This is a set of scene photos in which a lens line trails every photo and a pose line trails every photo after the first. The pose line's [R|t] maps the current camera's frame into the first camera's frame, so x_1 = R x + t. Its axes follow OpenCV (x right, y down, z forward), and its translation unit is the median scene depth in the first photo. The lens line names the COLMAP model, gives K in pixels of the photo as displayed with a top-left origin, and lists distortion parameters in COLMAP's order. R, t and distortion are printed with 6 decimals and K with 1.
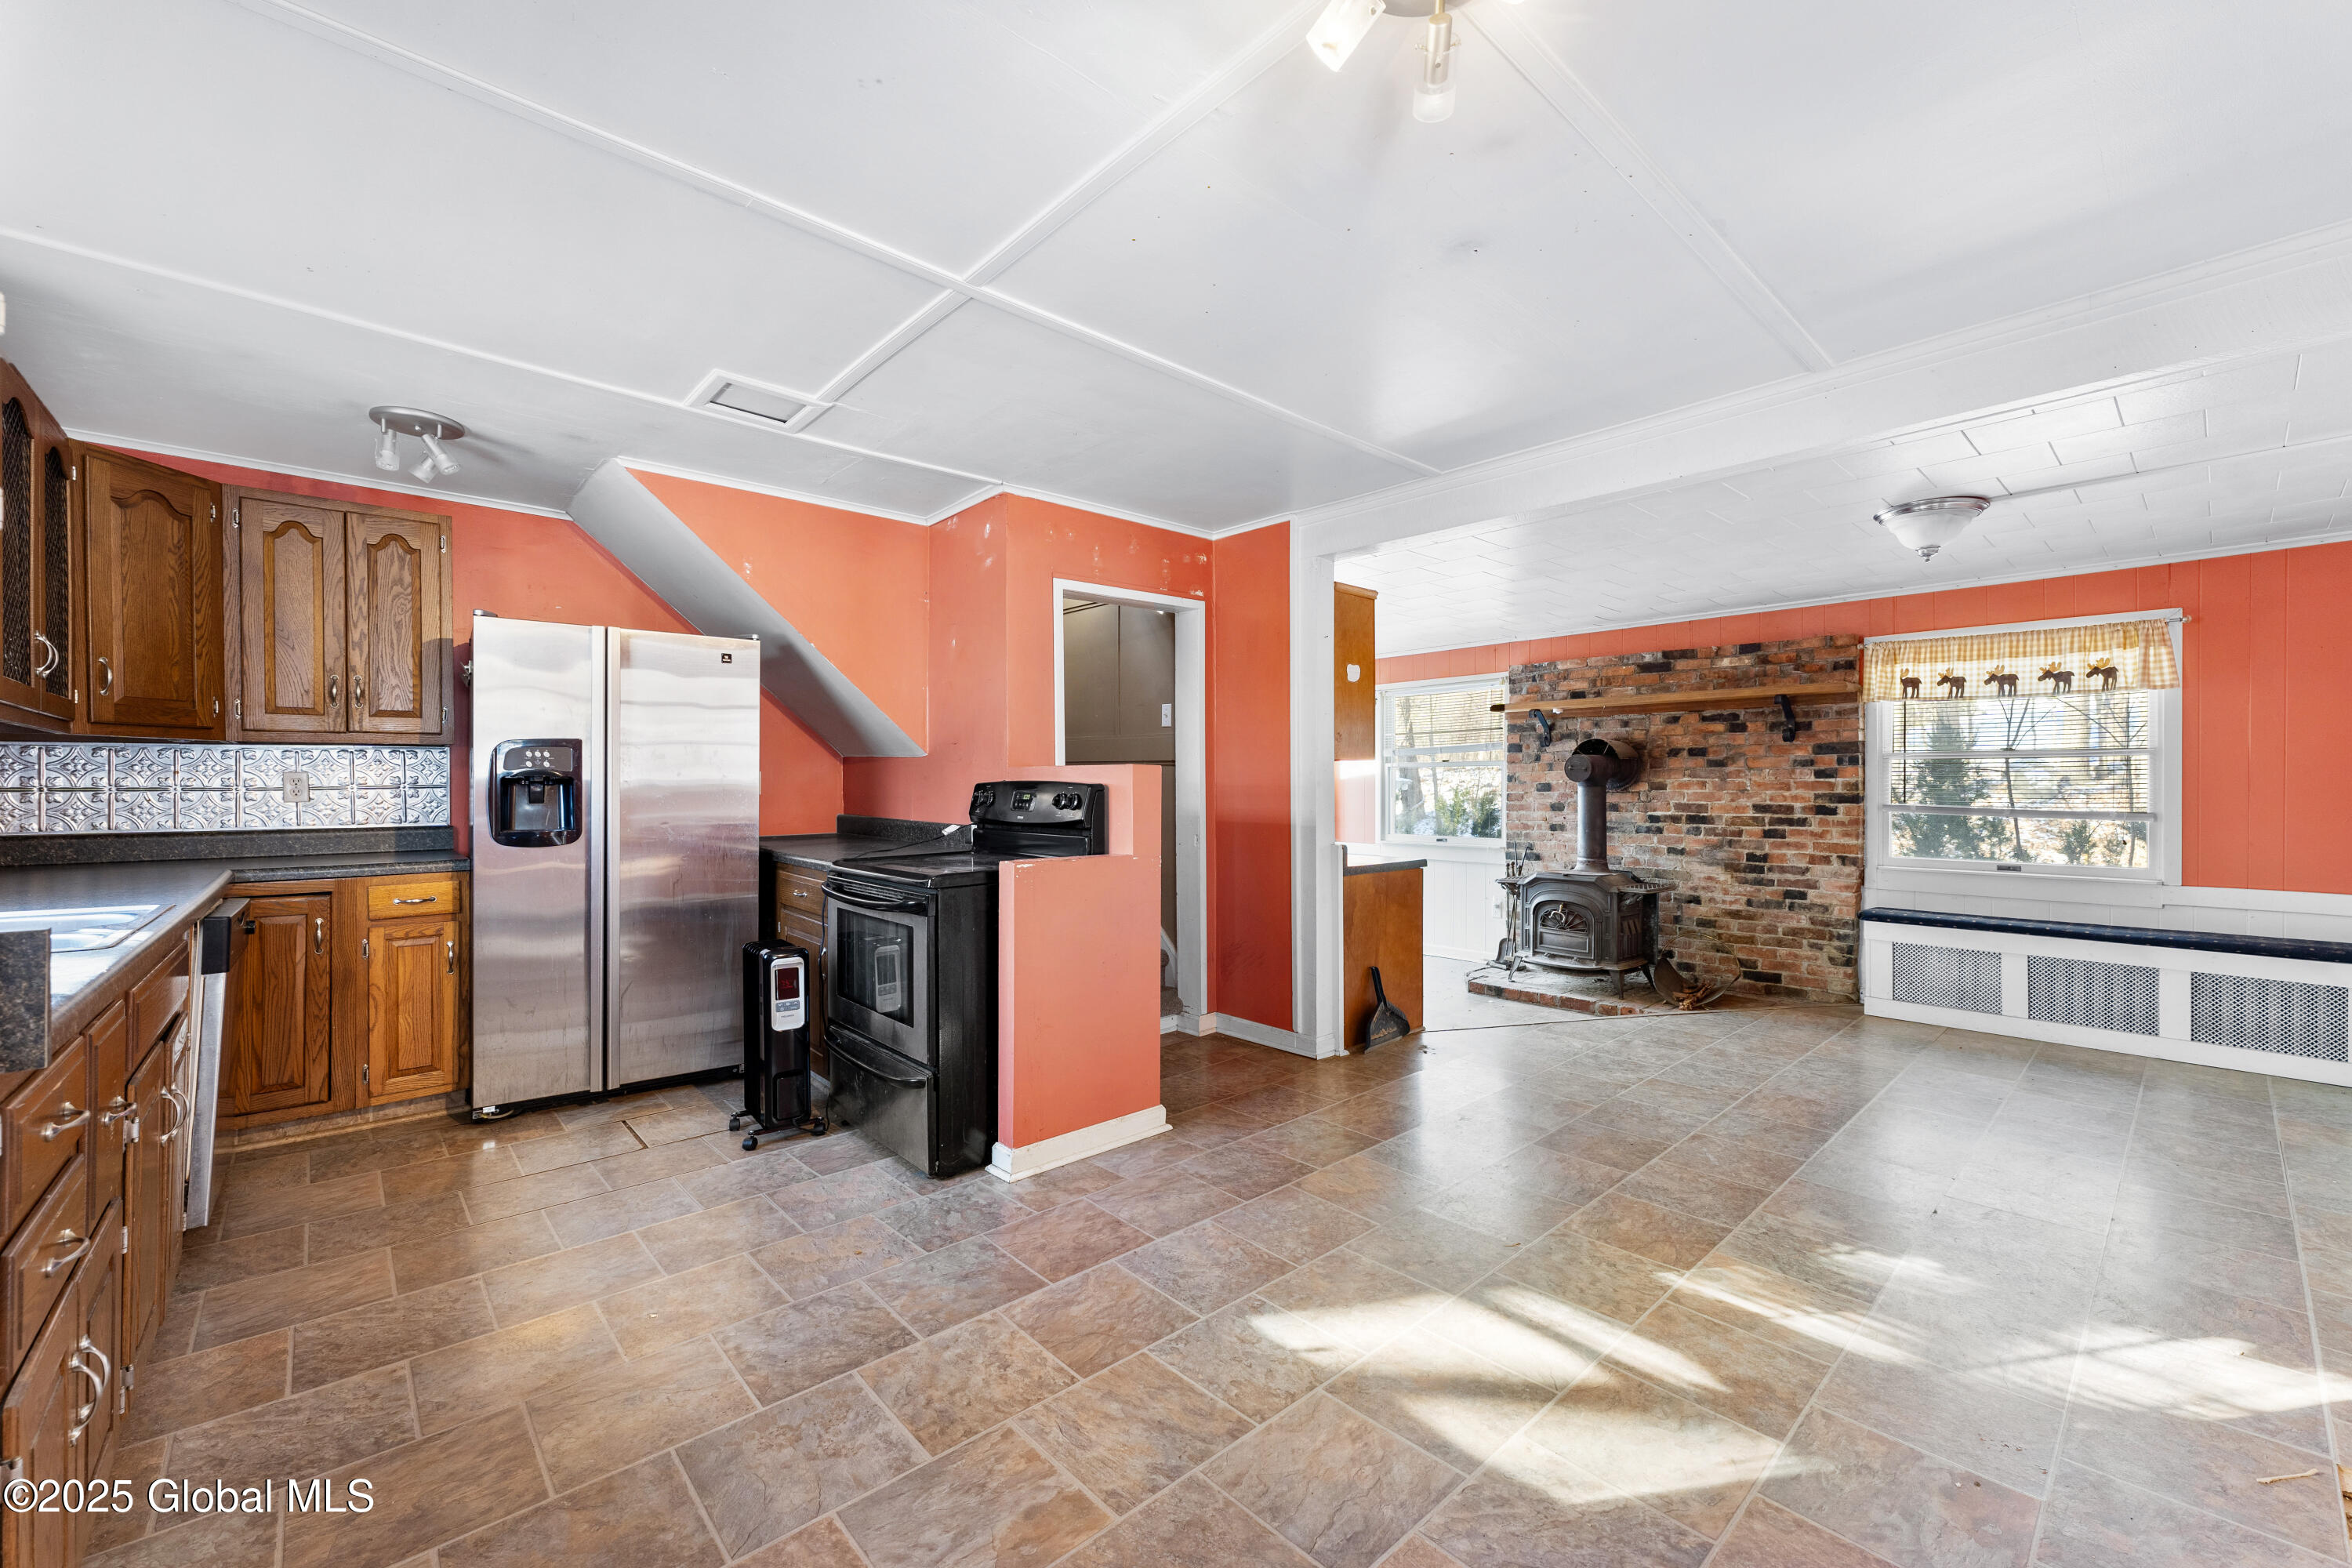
lens RADIAL K [[951.4, 0, 1178.5], [0, 951.4, 785.4], [0, 0, 1]] dist [0.000858, -0.000051]
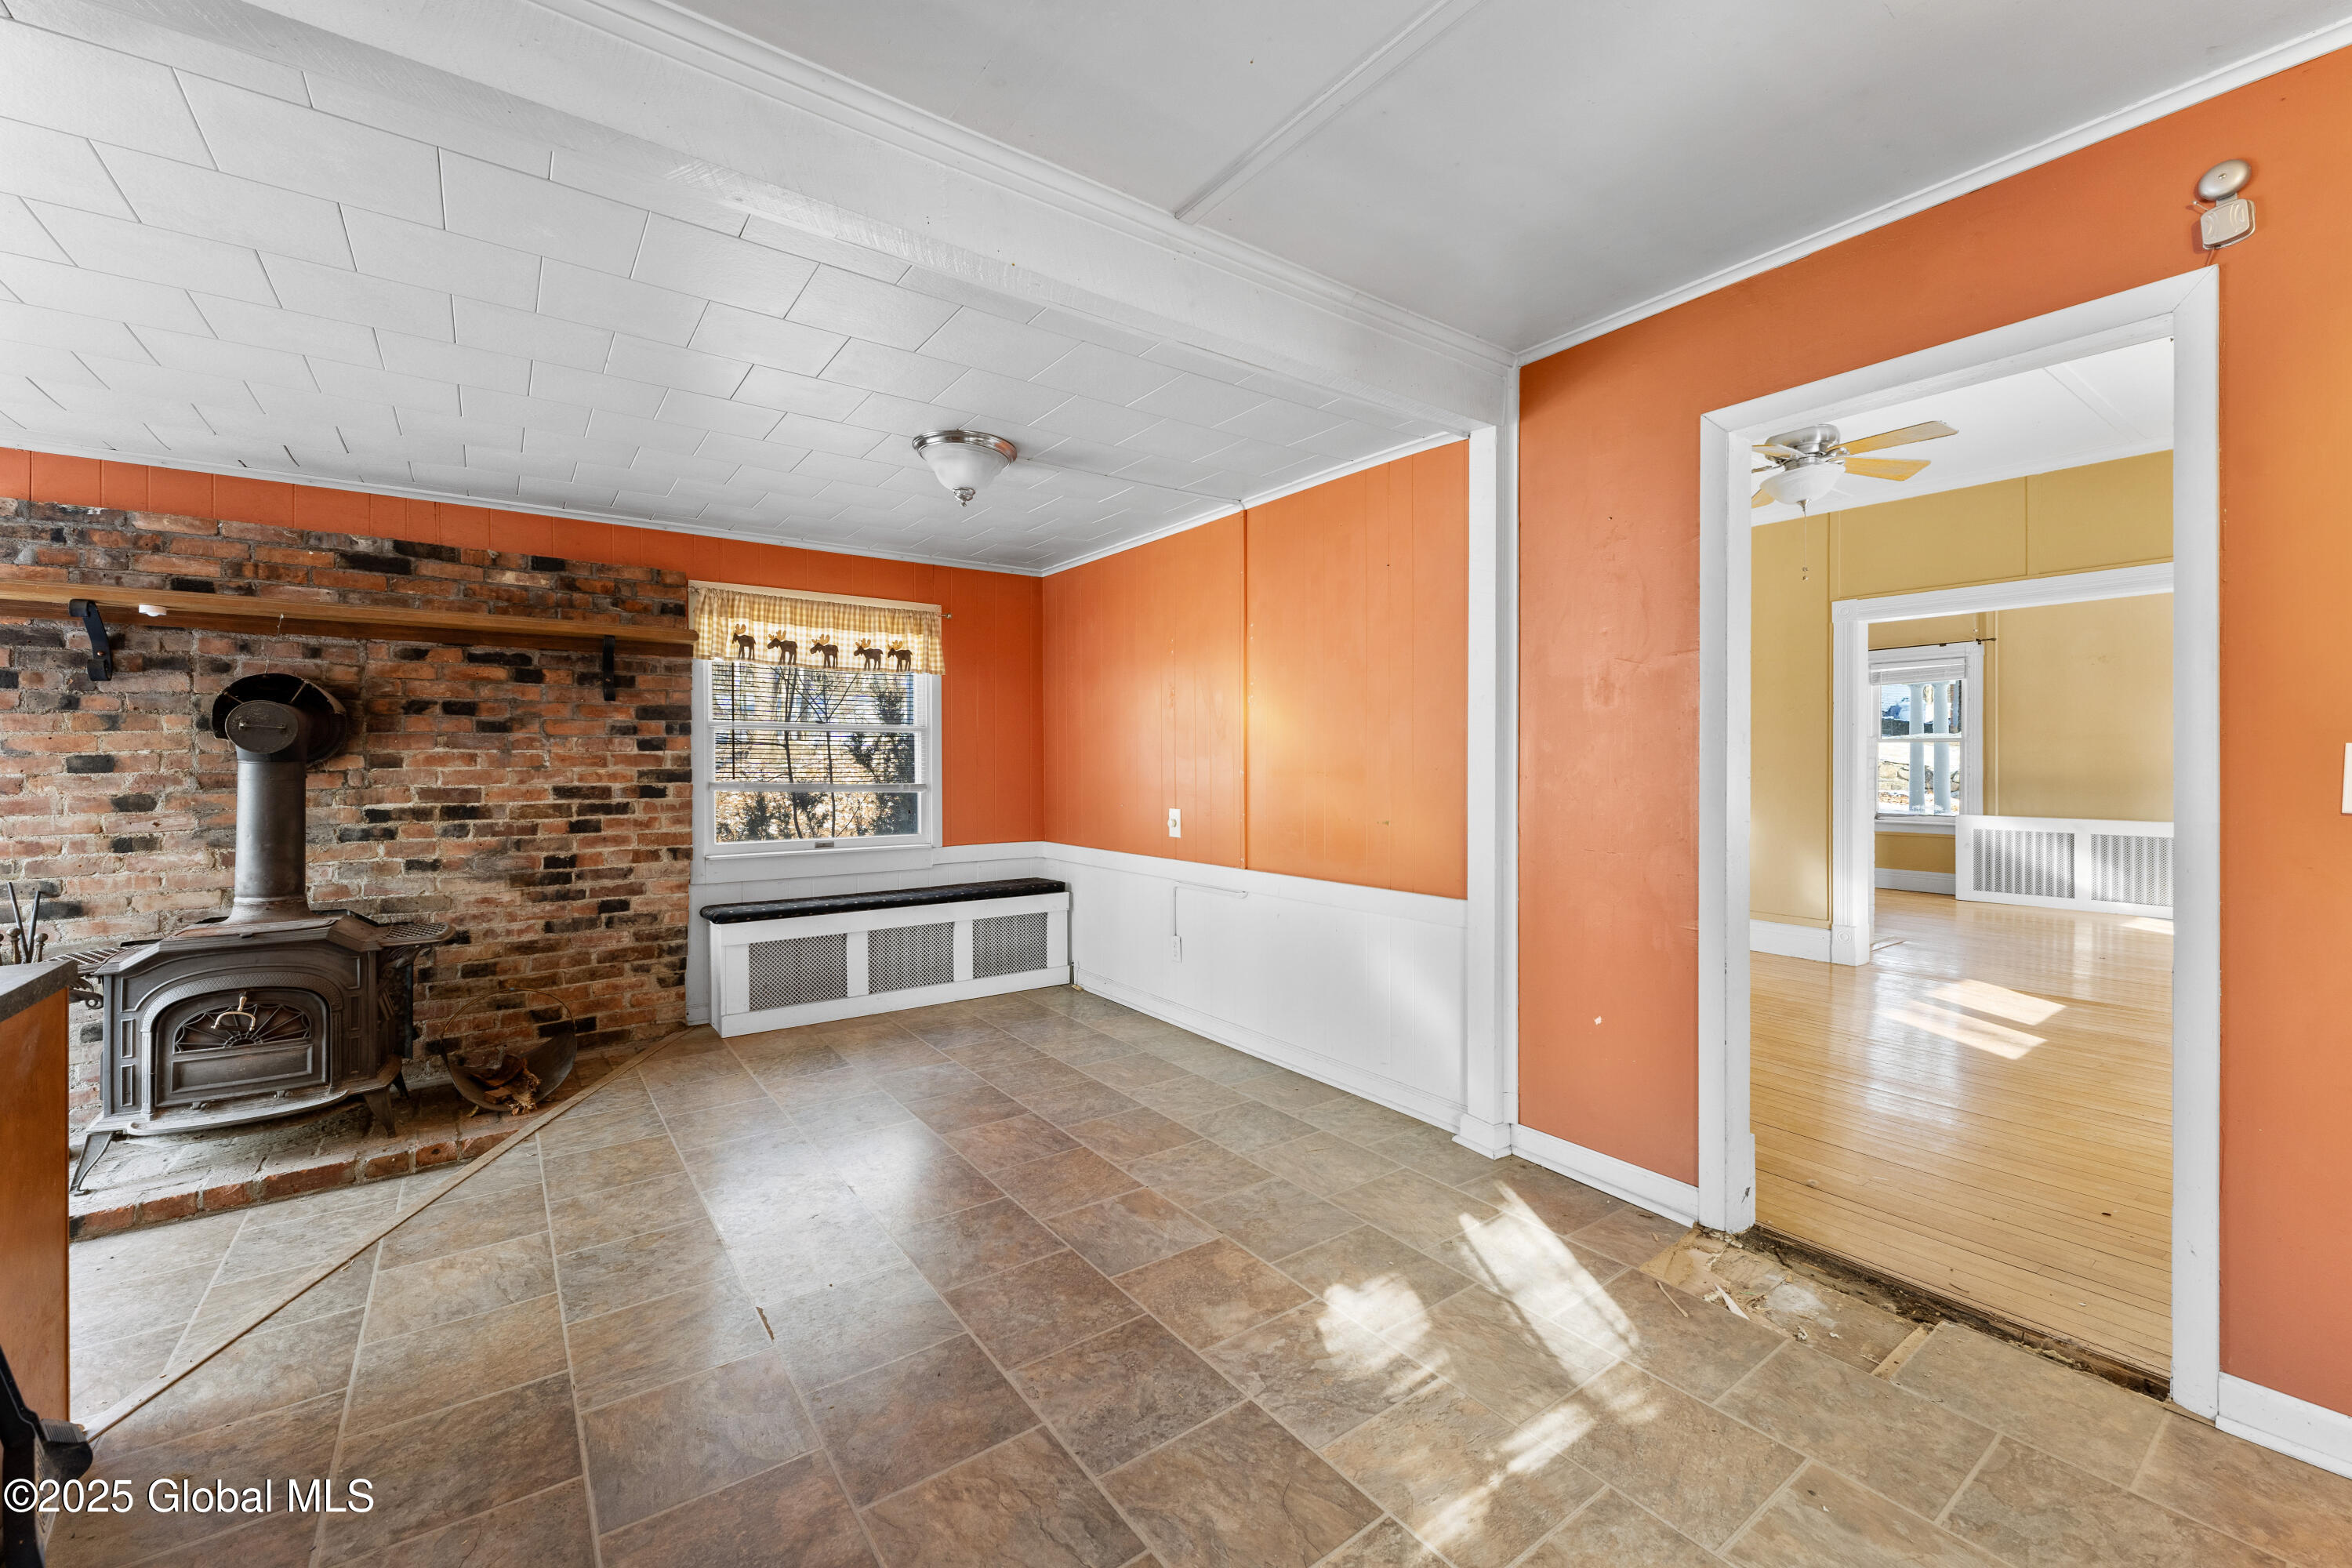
lens RADIAL K [[951.4, 0, 1175.6], [0, 951.4, 766.4], [0, 0, 1]] dist [0.000858, -0.000051]
pose [[0.103284, -0.004832, 0.994640, -0.048937], [0.002646, 0.999986, 0.004583, 0.002796], [-0.994648, 0.002158, 0.103295, 0.469183]]
